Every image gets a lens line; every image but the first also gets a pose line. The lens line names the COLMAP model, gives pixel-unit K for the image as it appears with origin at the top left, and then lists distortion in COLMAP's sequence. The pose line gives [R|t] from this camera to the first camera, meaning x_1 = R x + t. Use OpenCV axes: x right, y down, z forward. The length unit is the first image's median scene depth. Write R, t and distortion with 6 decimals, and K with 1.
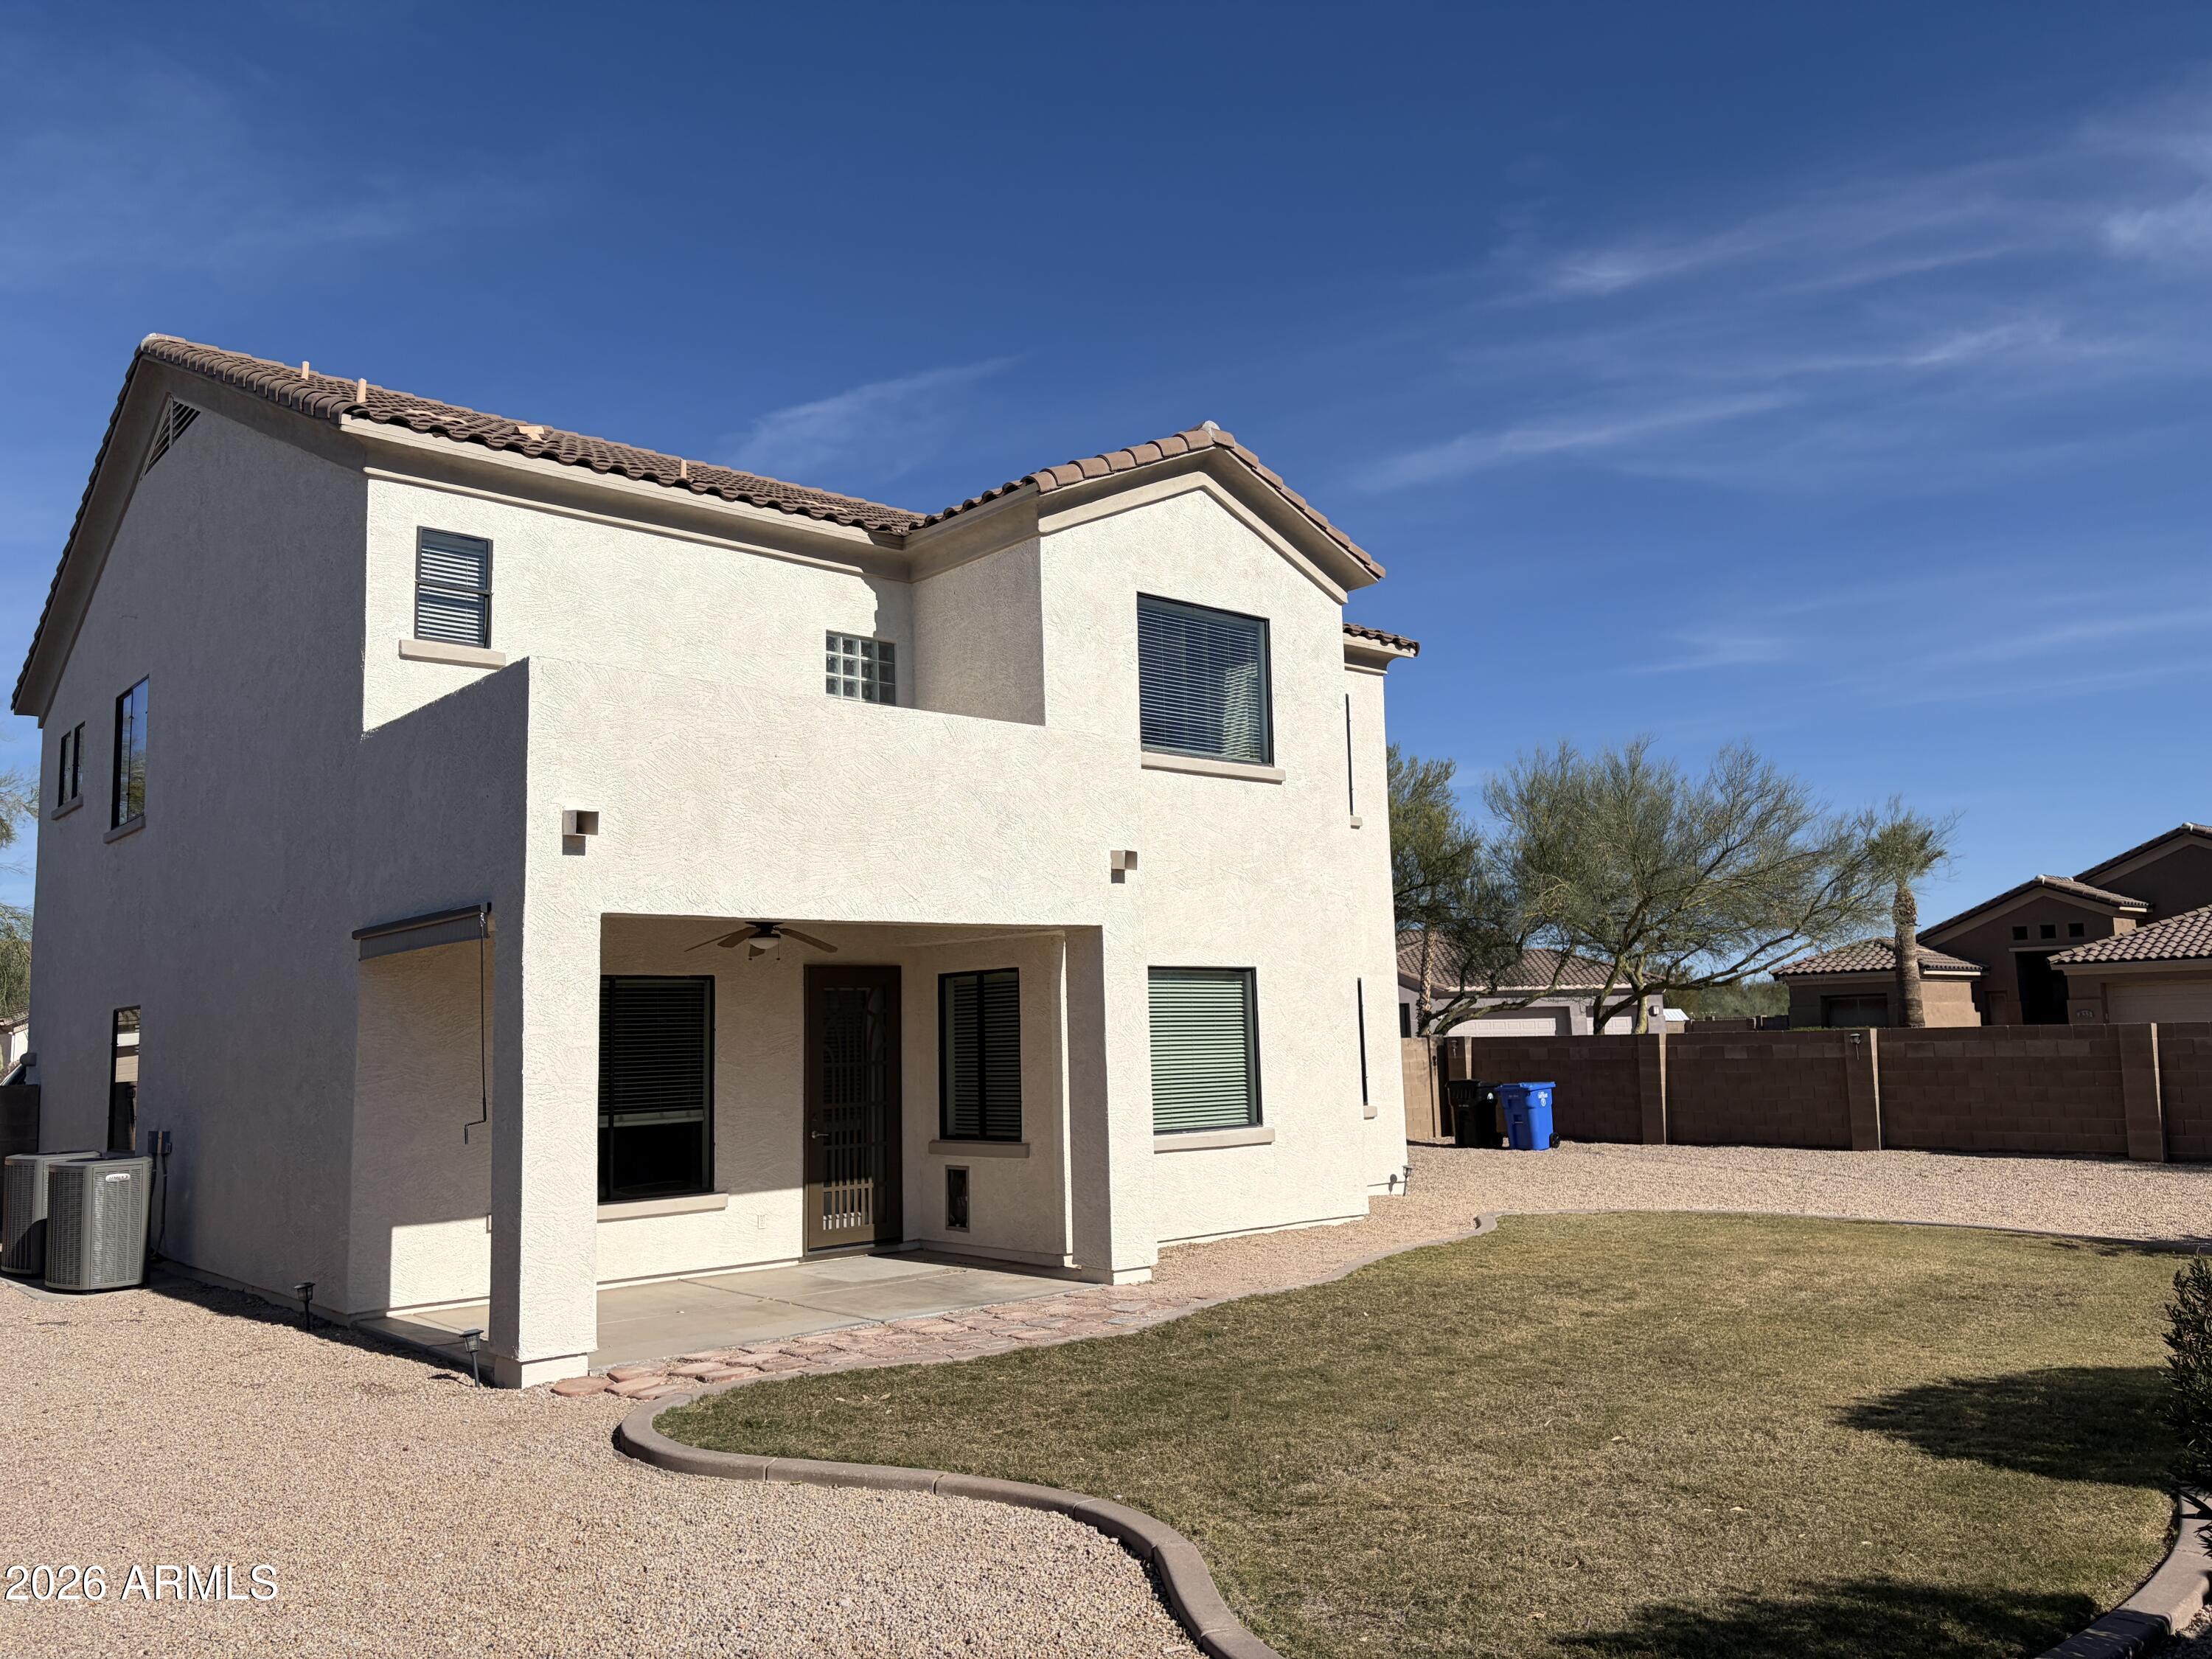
lens RADIAL K [[1661.9, 0, 1107.2], [0, 1661.9, 835.4], [0, 0, 1]] dist [0.047042, -0.040959]
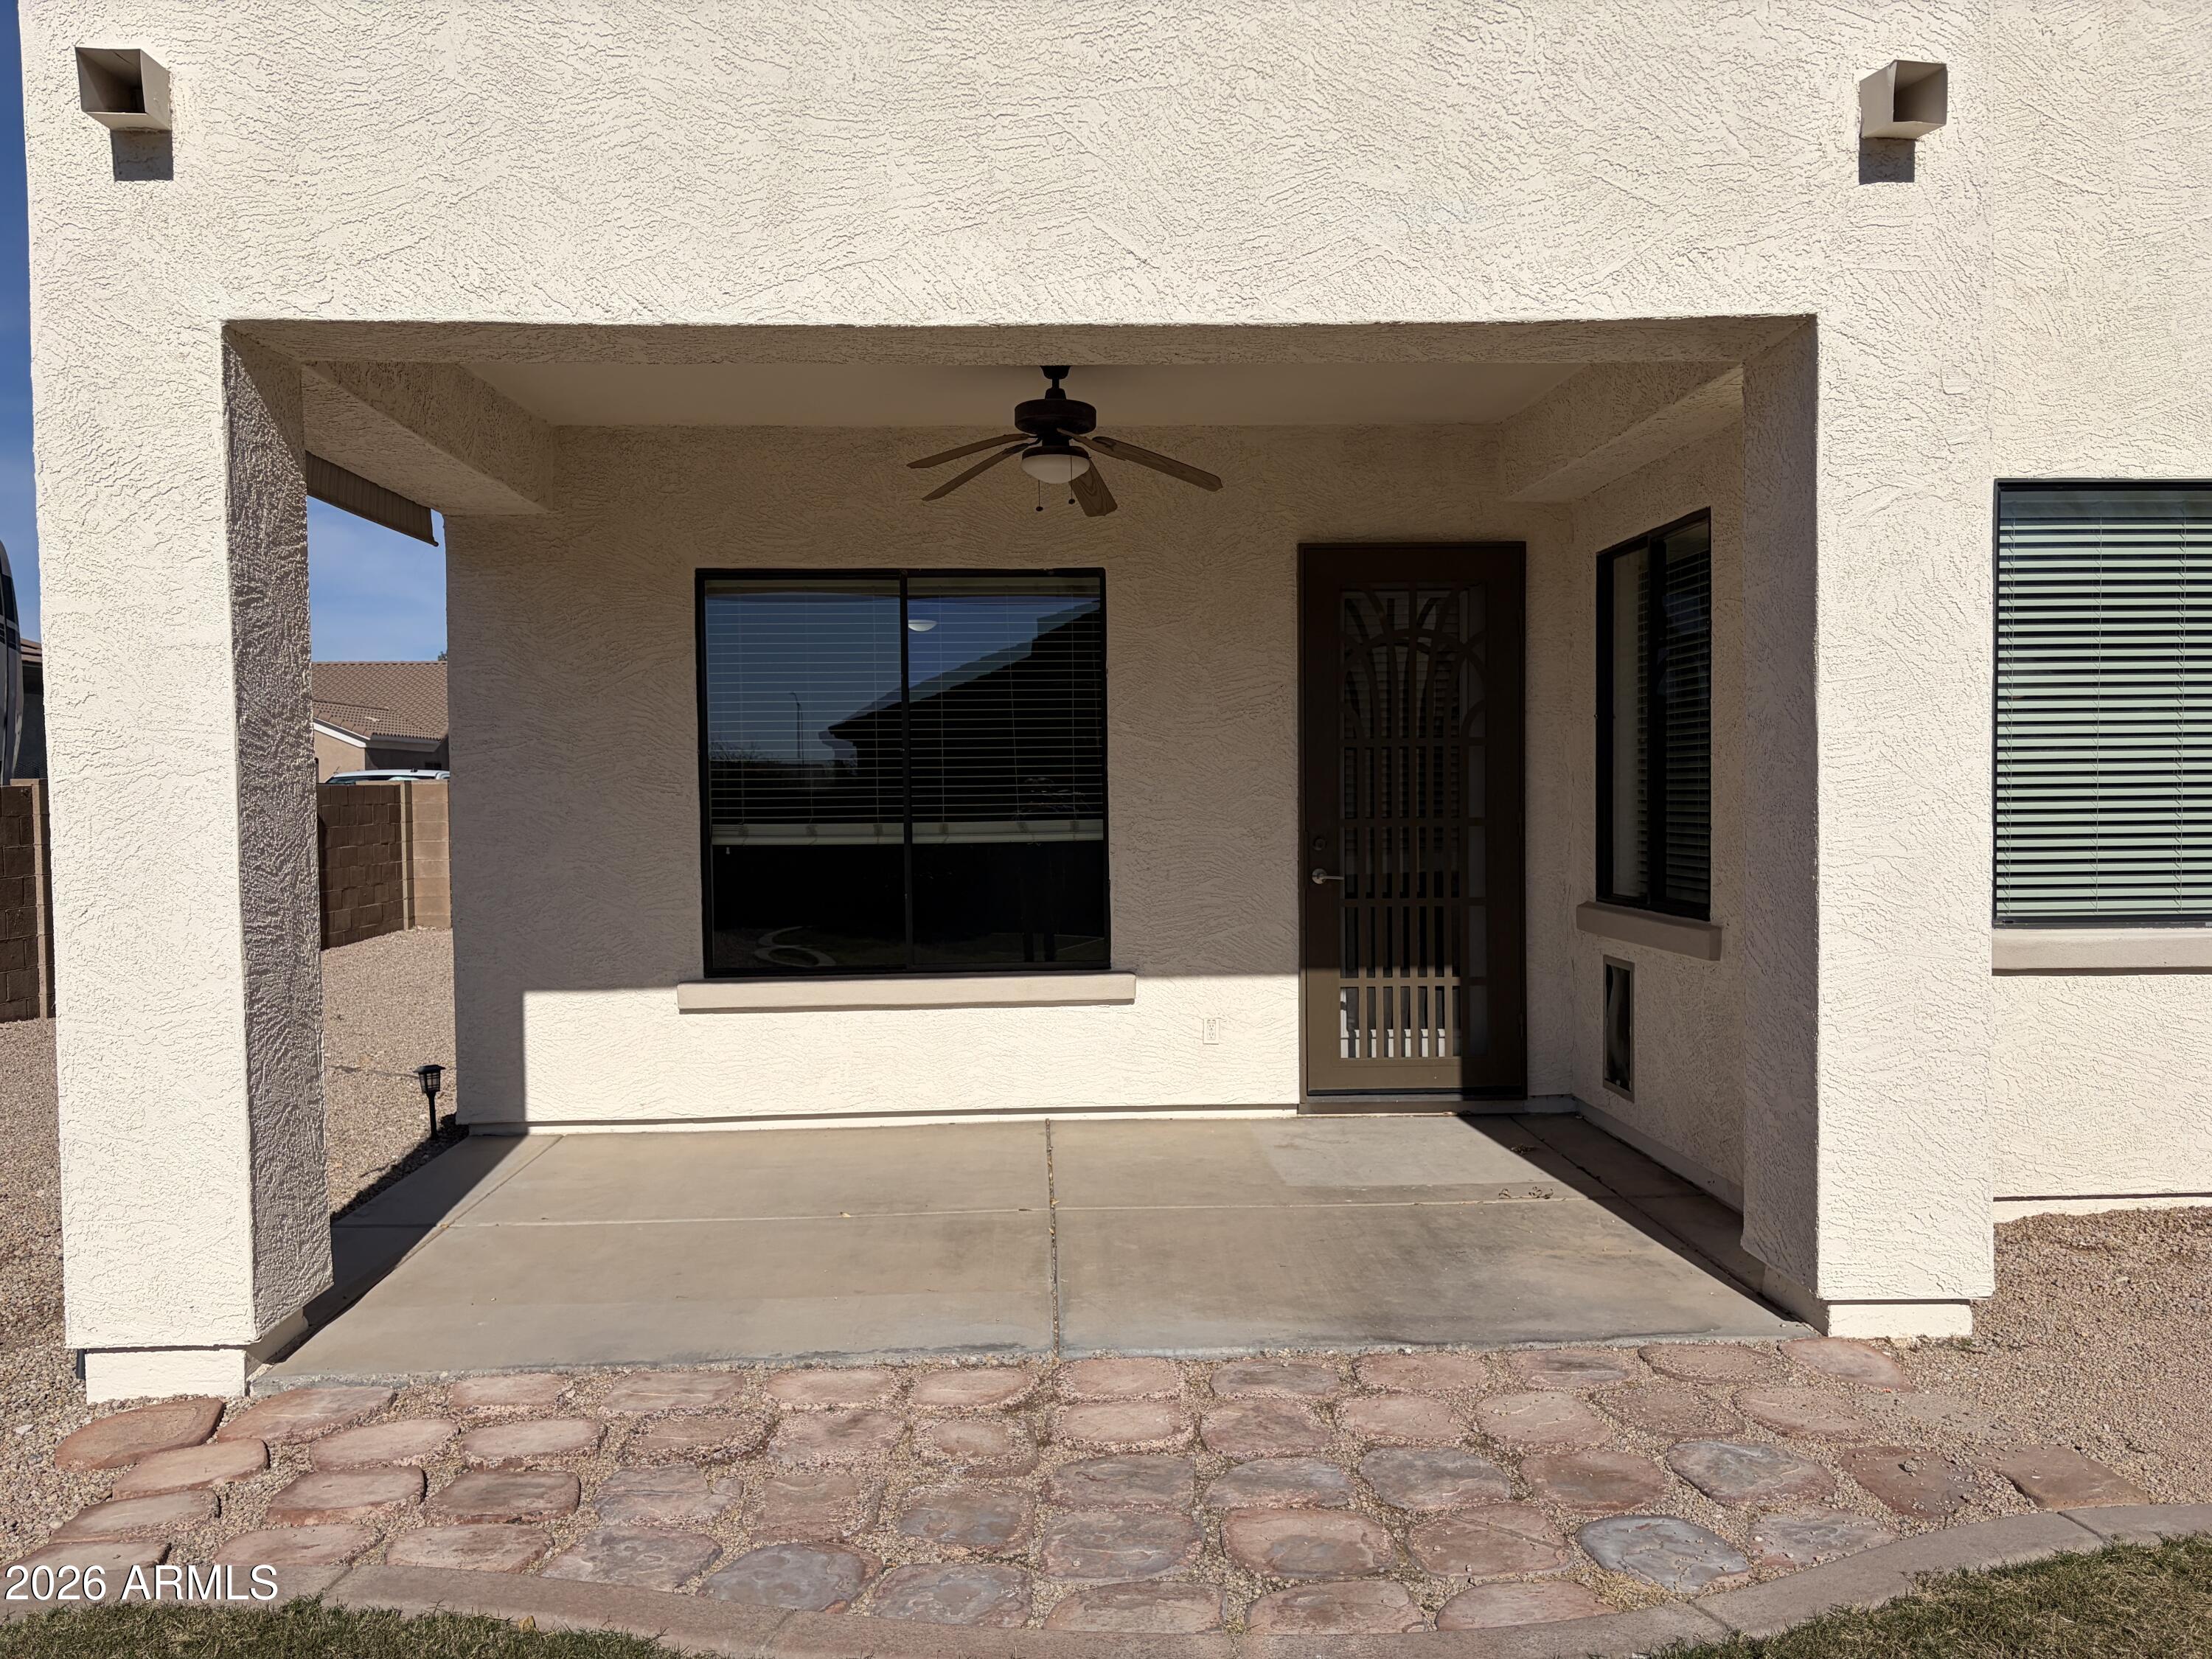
lens RADIAL K [[1661.9, 0, 1097.1], [0, 1661.9, 843.8], [0, 0, 1]] dist [0.047042, -0.040959]
pose [[0.776002, 0.041040, -0.629393, 0.093972], [0.066425, 0.987014, 0.146256, 0.092410], [0.627223, -0.155303, 0.763199, 0.581175]]
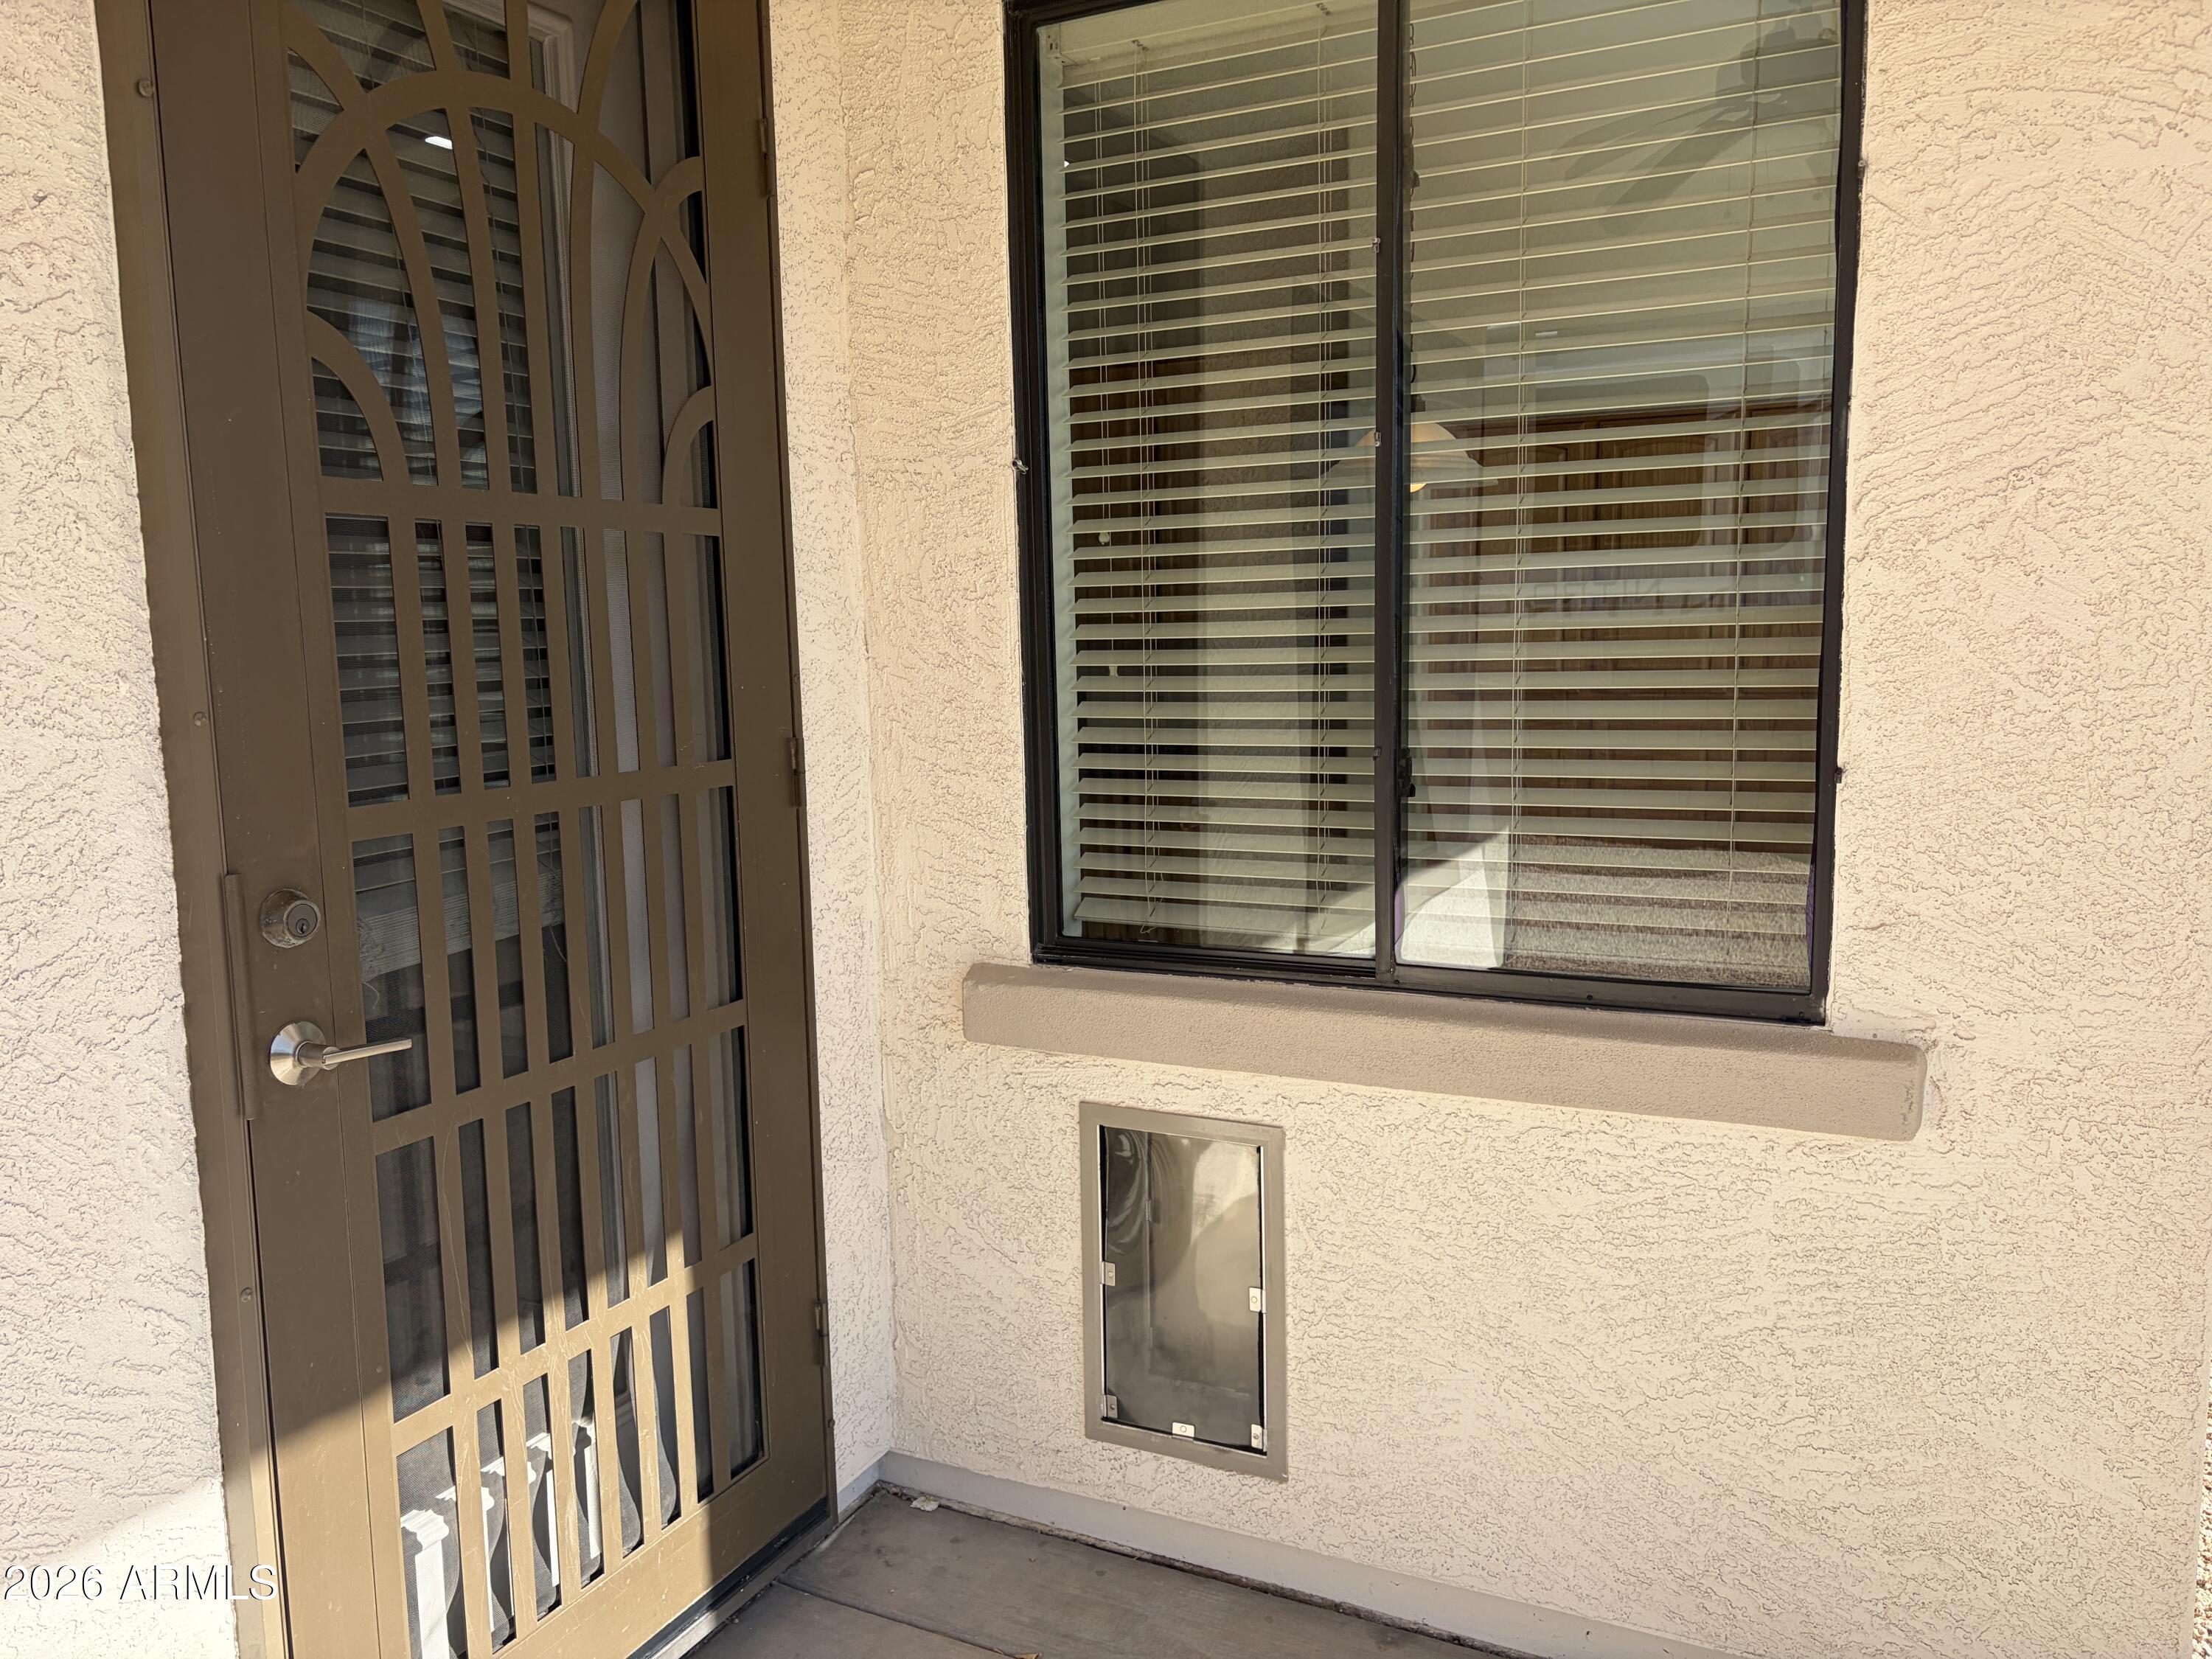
lens RADIAL K [[1661.9, 0, 1100.4], [0, 1661.9, 834.9], [0, 0, 1]] dist [0.047042, -0.040959]
pose [[0.931982, -0.036458, 0.360666, -0.167680], [-0.049061, 0.973090, 0.225141, 0.136004], [-0.359168, -0.227522, 0.905114, 0.888475]]
